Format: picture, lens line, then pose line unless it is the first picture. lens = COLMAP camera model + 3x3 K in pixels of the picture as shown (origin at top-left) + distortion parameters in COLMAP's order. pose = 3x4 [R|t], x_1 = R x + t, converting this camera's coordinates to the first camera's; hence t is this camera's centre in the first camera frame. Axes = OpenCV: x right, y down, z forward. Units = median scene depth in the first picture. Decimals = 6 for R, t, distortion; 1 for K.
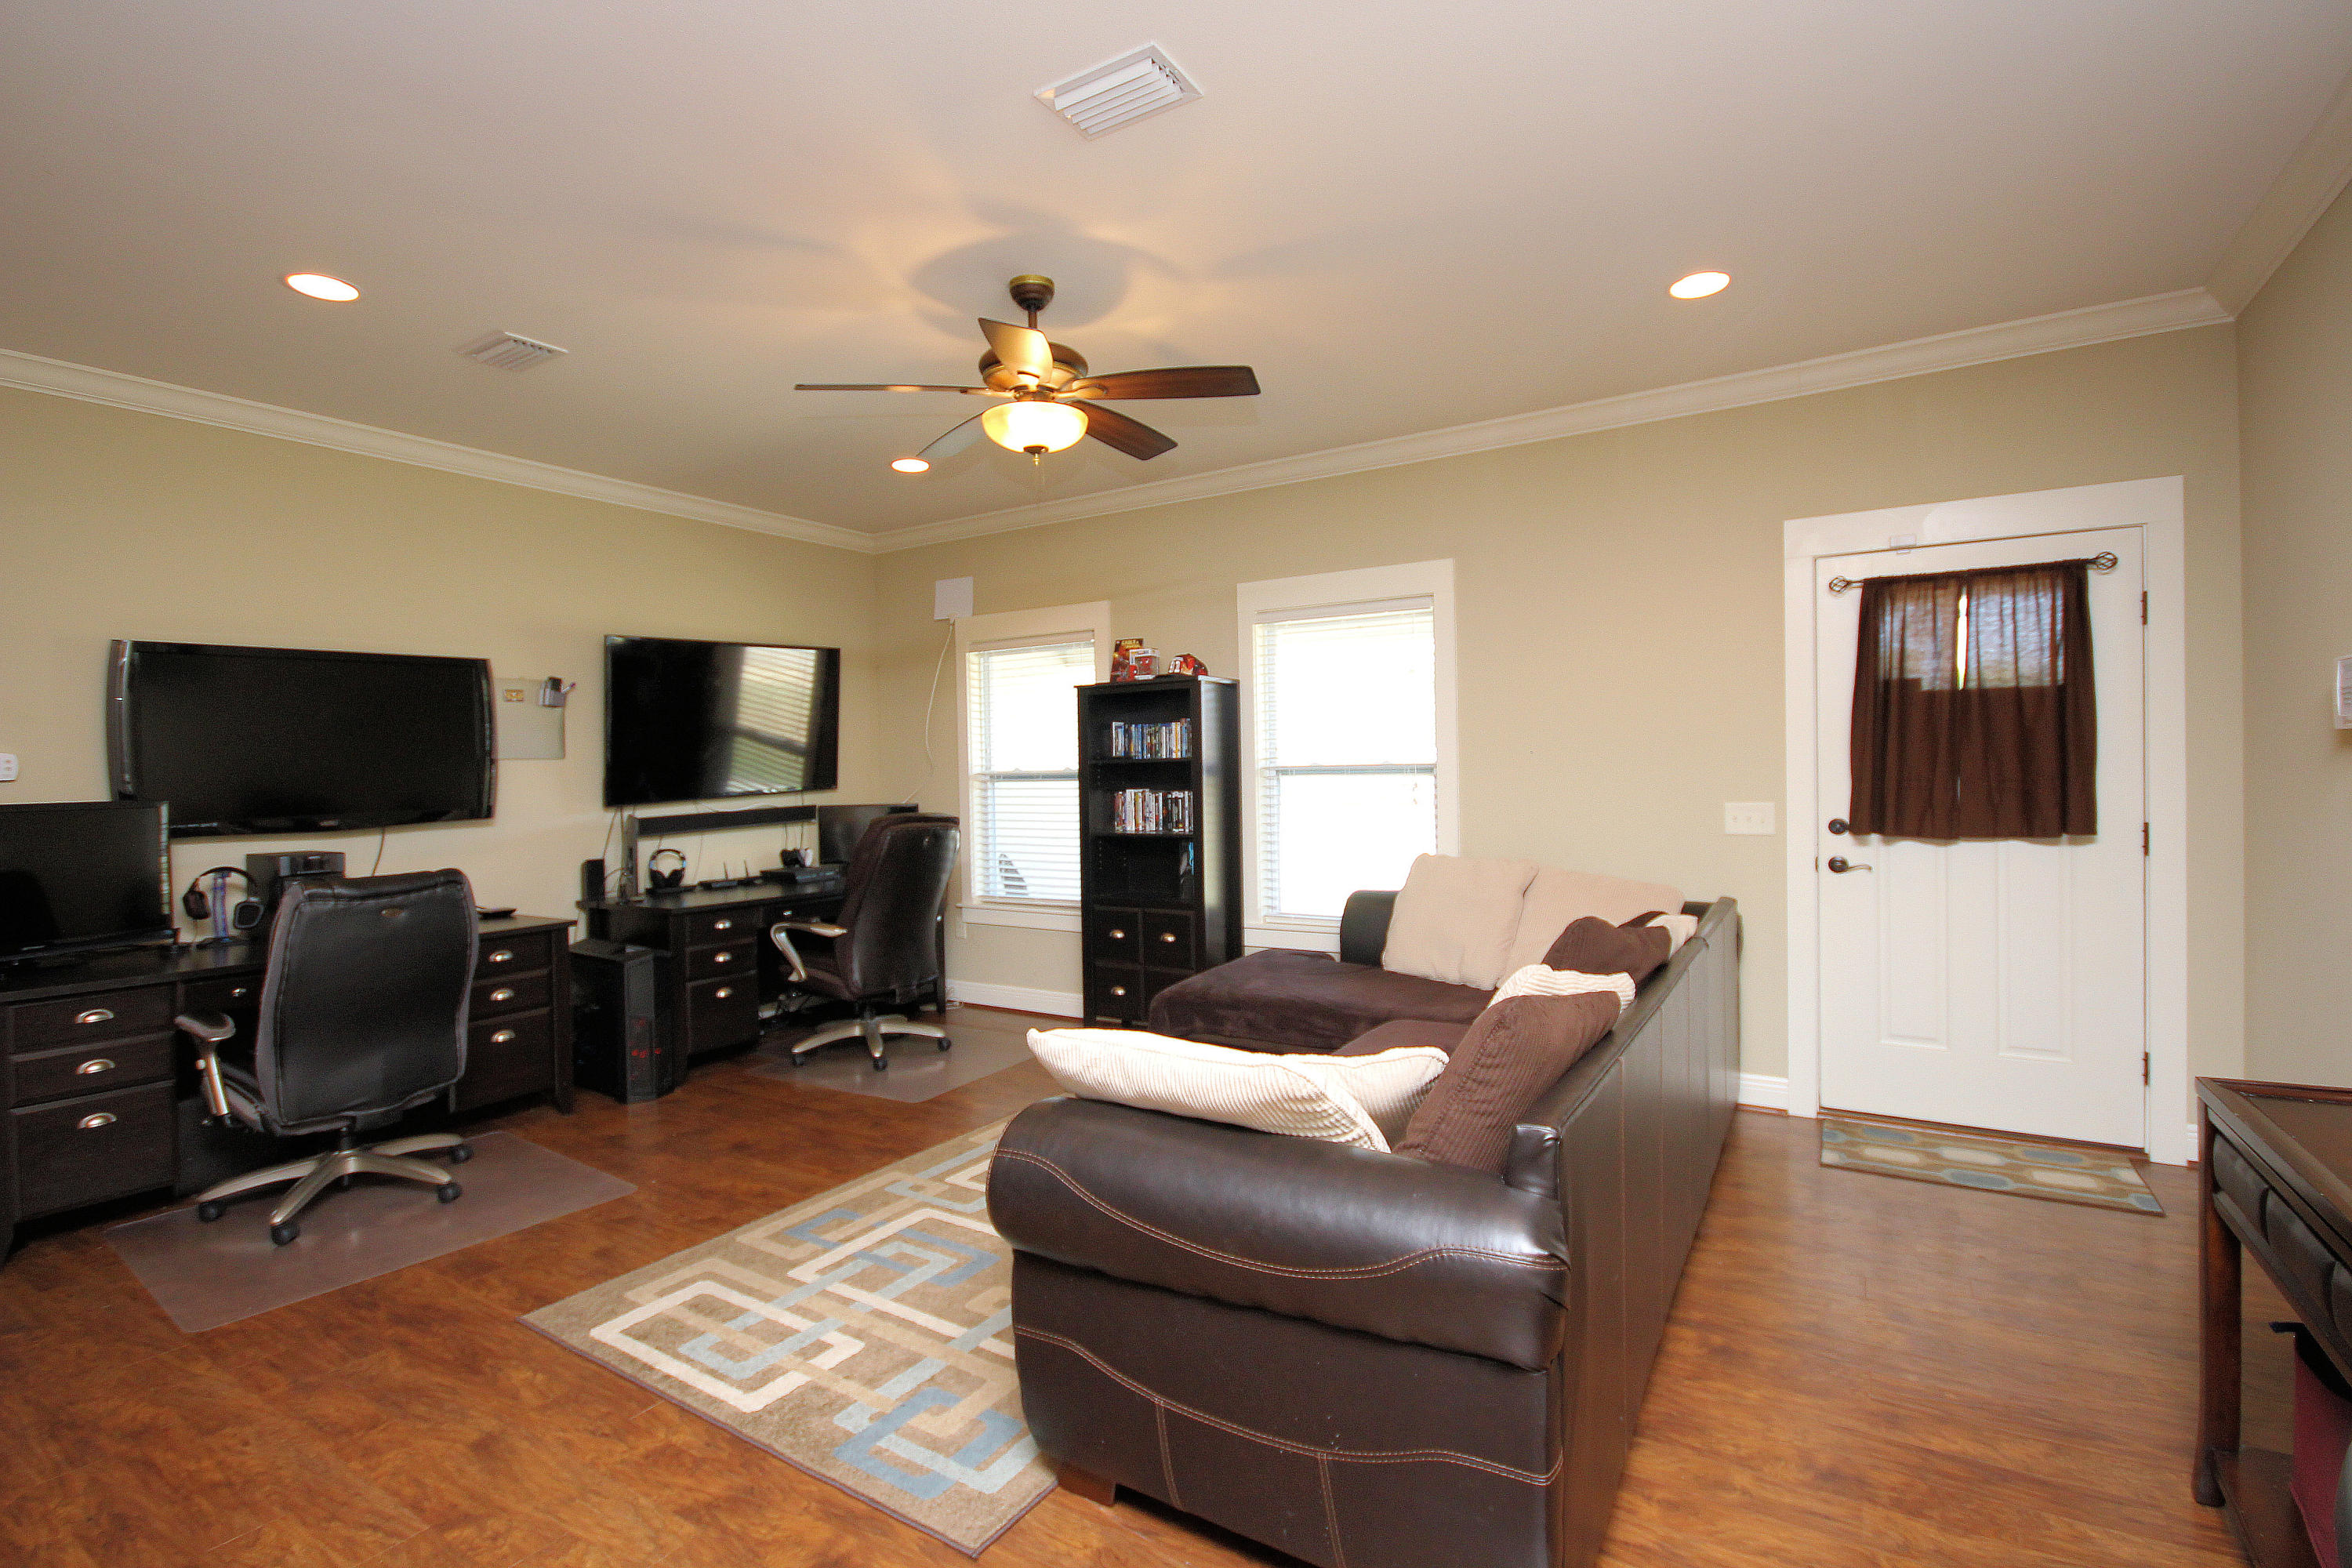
lens RADIAL K [[1092.4, 0, 1172.1], [0, 1092.4, 781.1], [0, 0, 1]] dist [-0.000288, -0.003623]
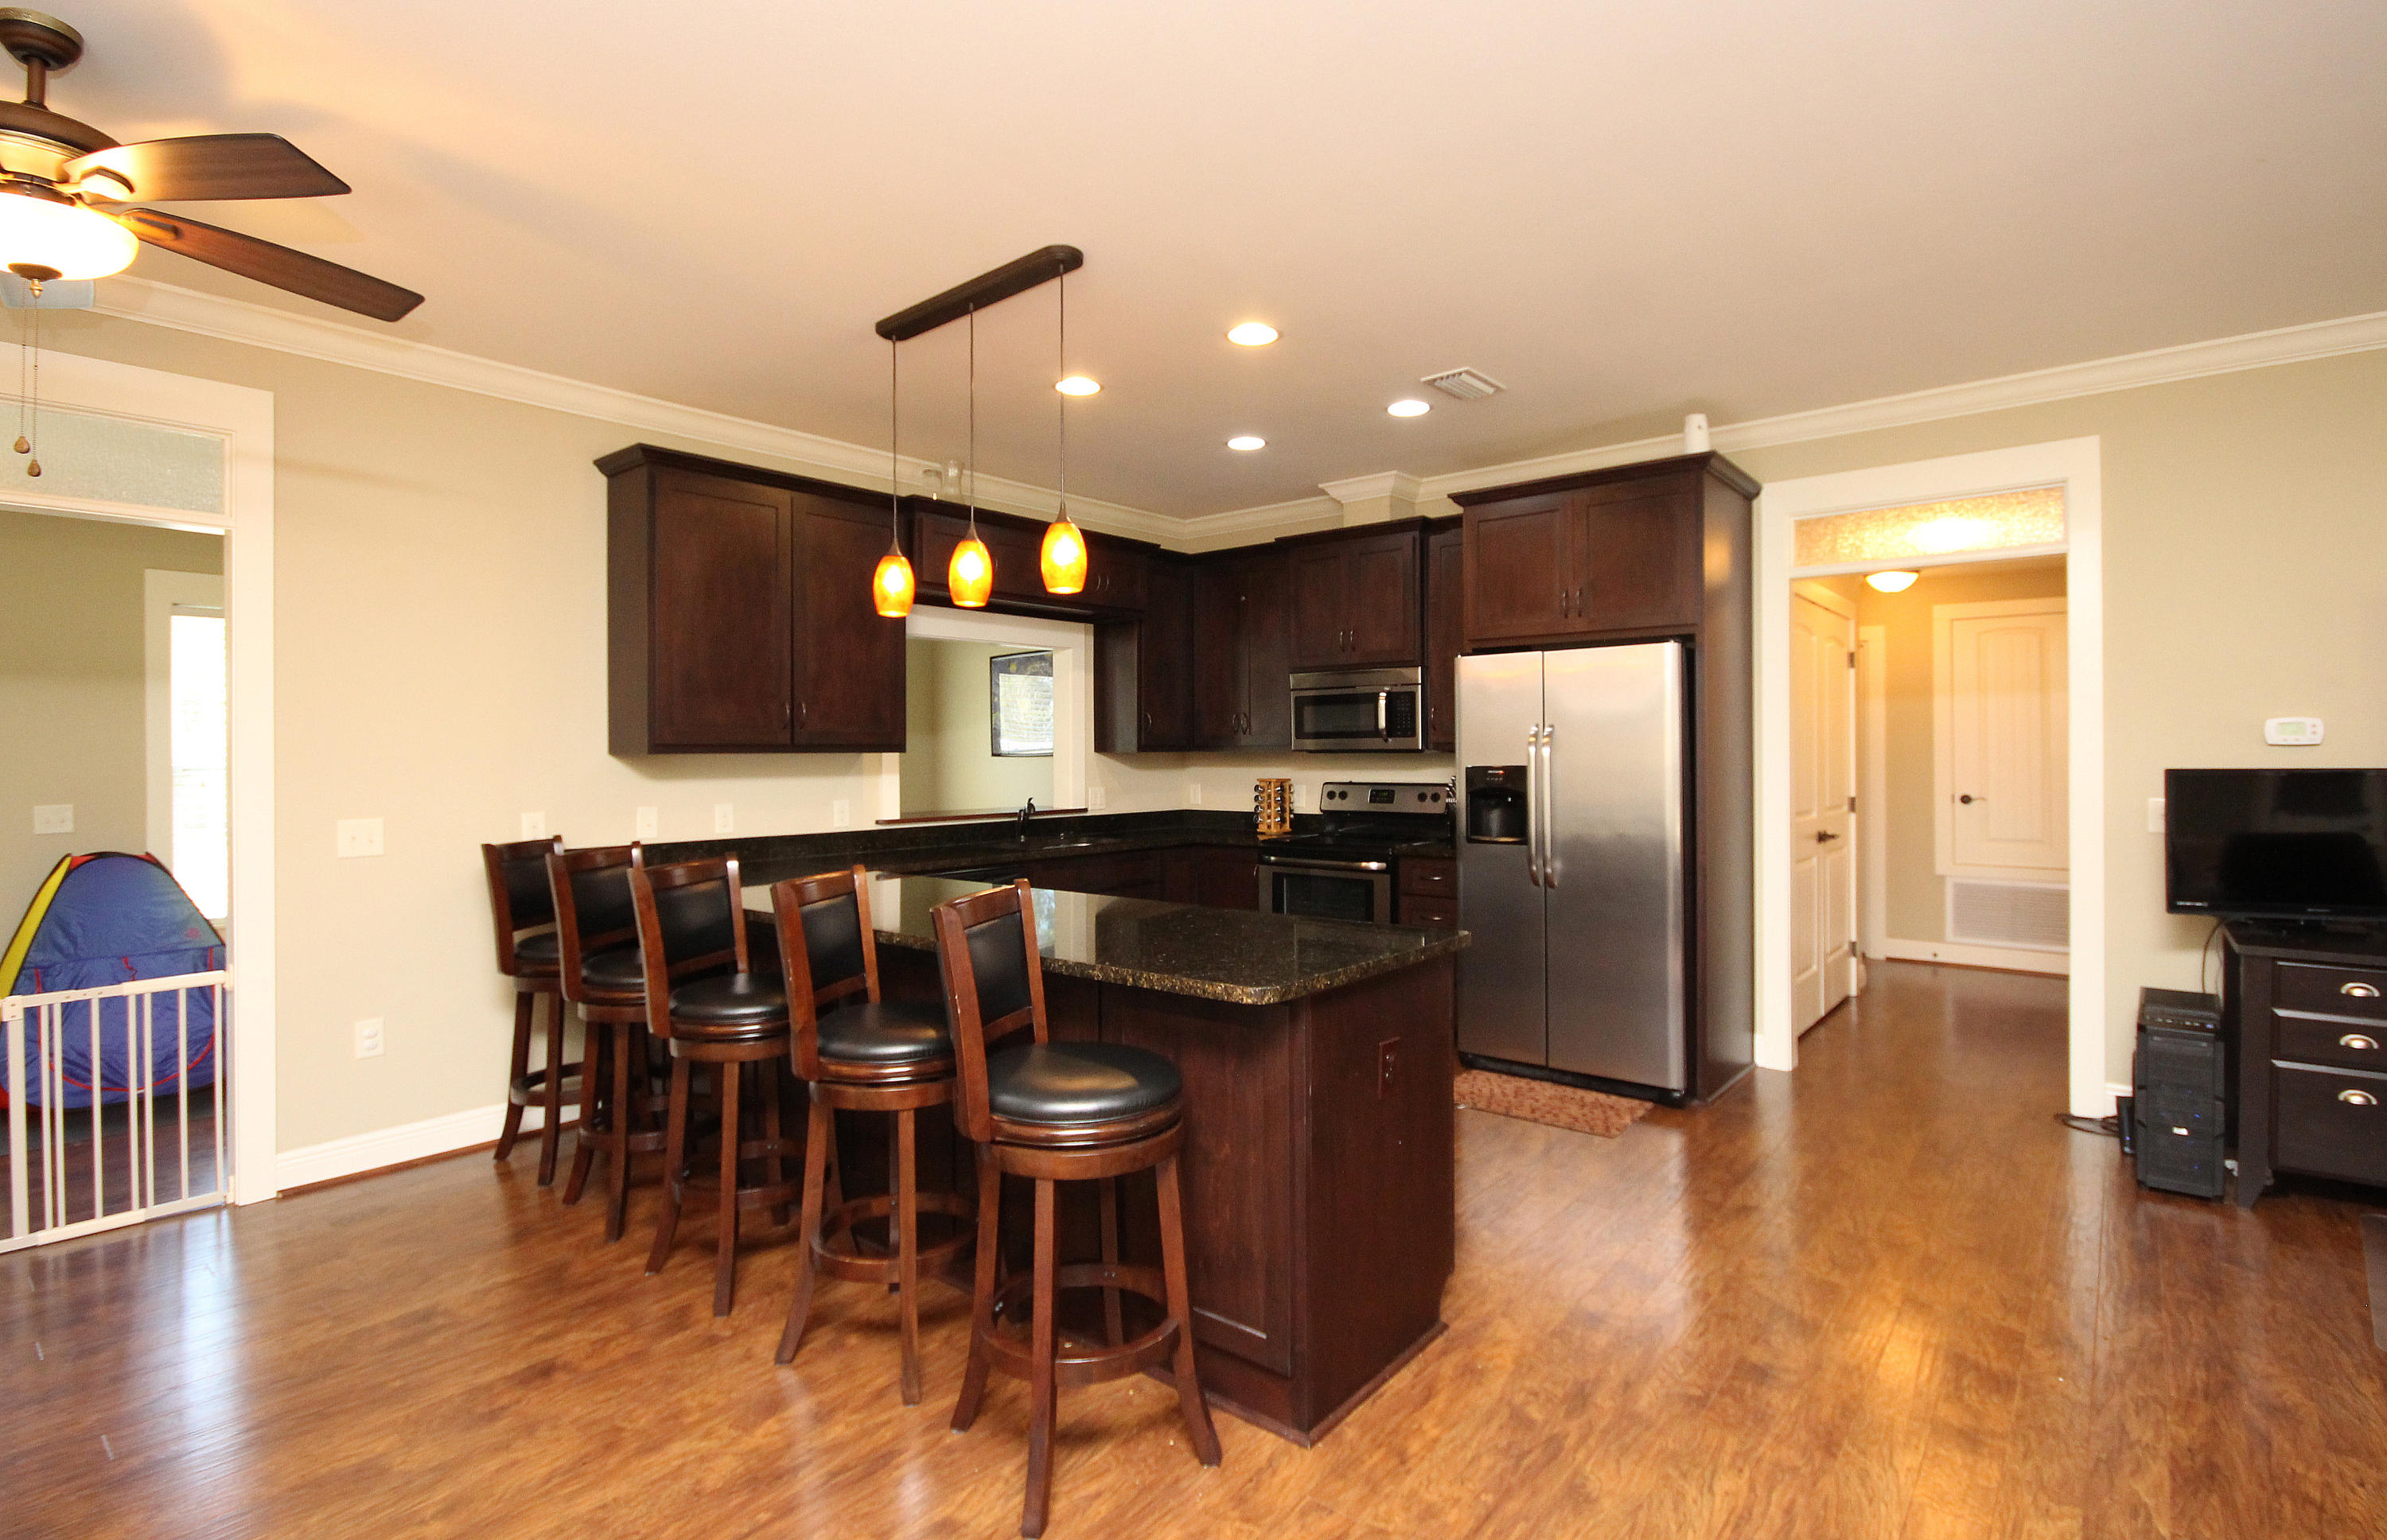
lens RADIAL K [[1135.4, 0, 1206.2], [0, 1135.4, 748.3], [0, 0, 1]] dist [-0.000760, -0.003180]
pose [[-0.121585, 0.018536, -0.992408, 0.105263], [-0.008394, 0.999771, 0.019702, -0.008156], [0.992545, 0.010726, -0.121402, 0.087775]]
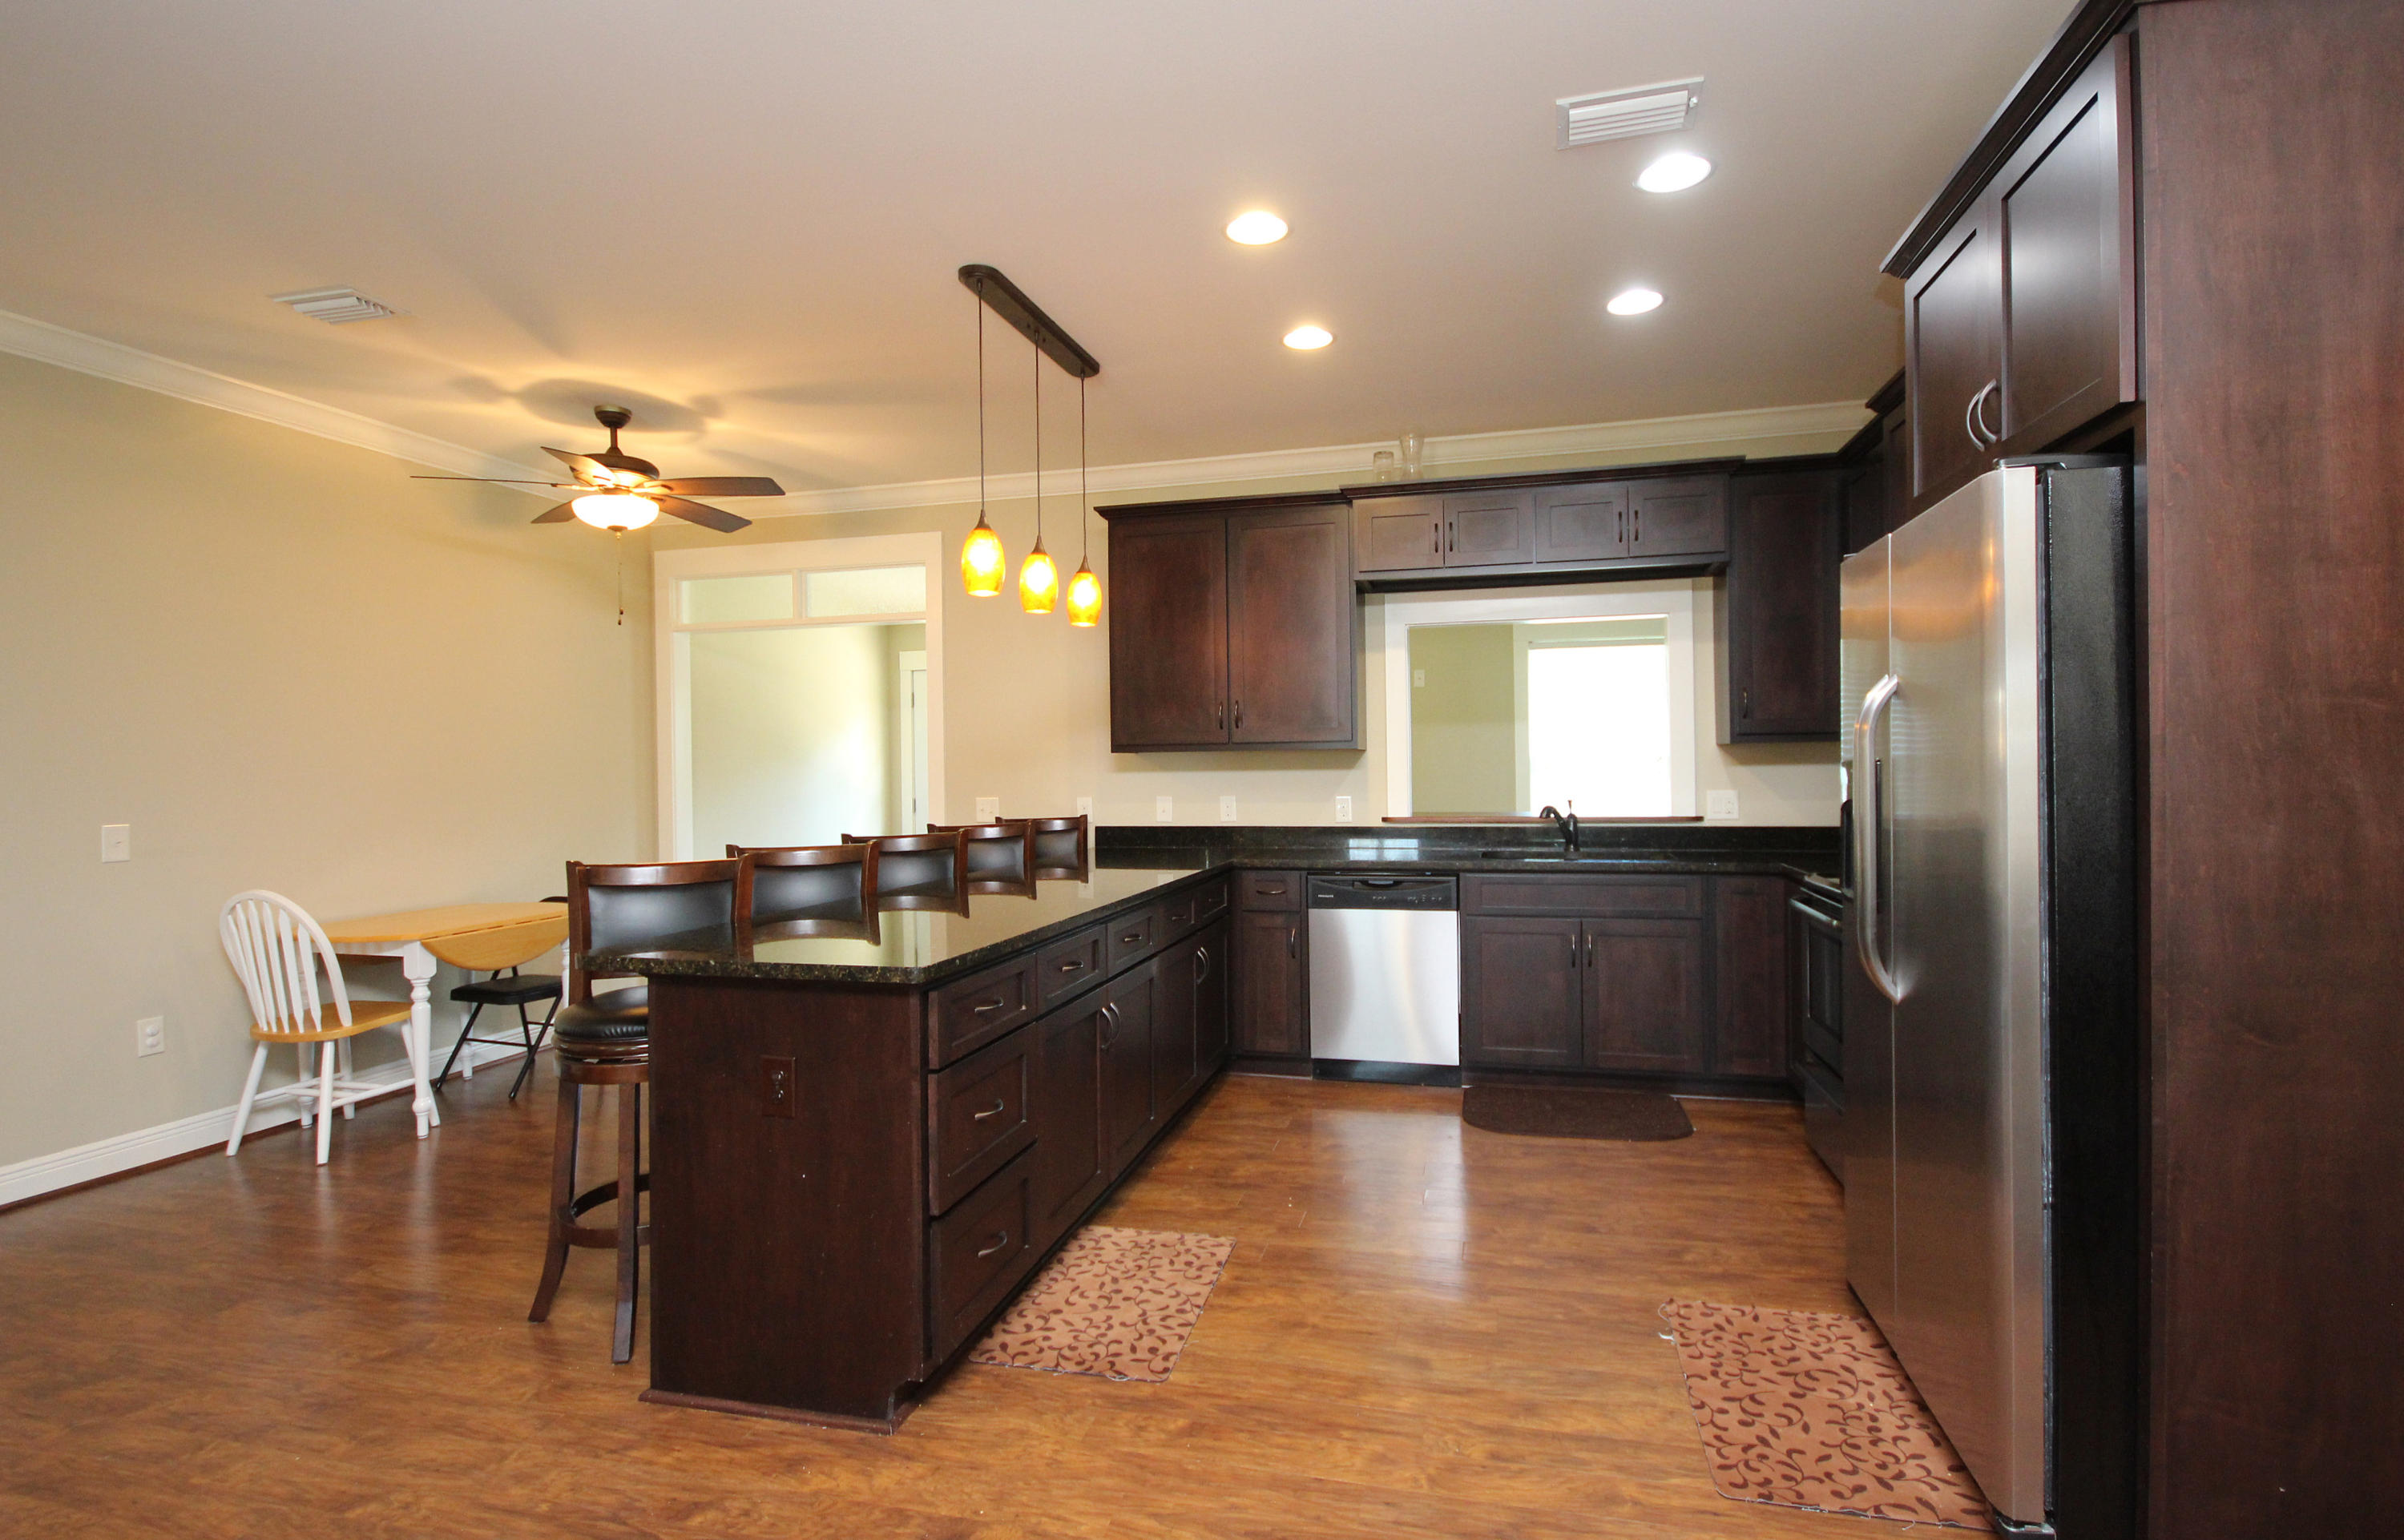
lens RADIAL K [[1139.1, 0, 1211.2], [0, 1139.1, 769.5], [0, 0, 1]] dist [-0.003033, 0.001615]
pose [[-0.952519, 0.035092, -0.302449, -0.619015], [0.028799, 0.999266, 0.025242, 0.011731], [0.303113, 0.015334, -0.952831, 0.780185]]
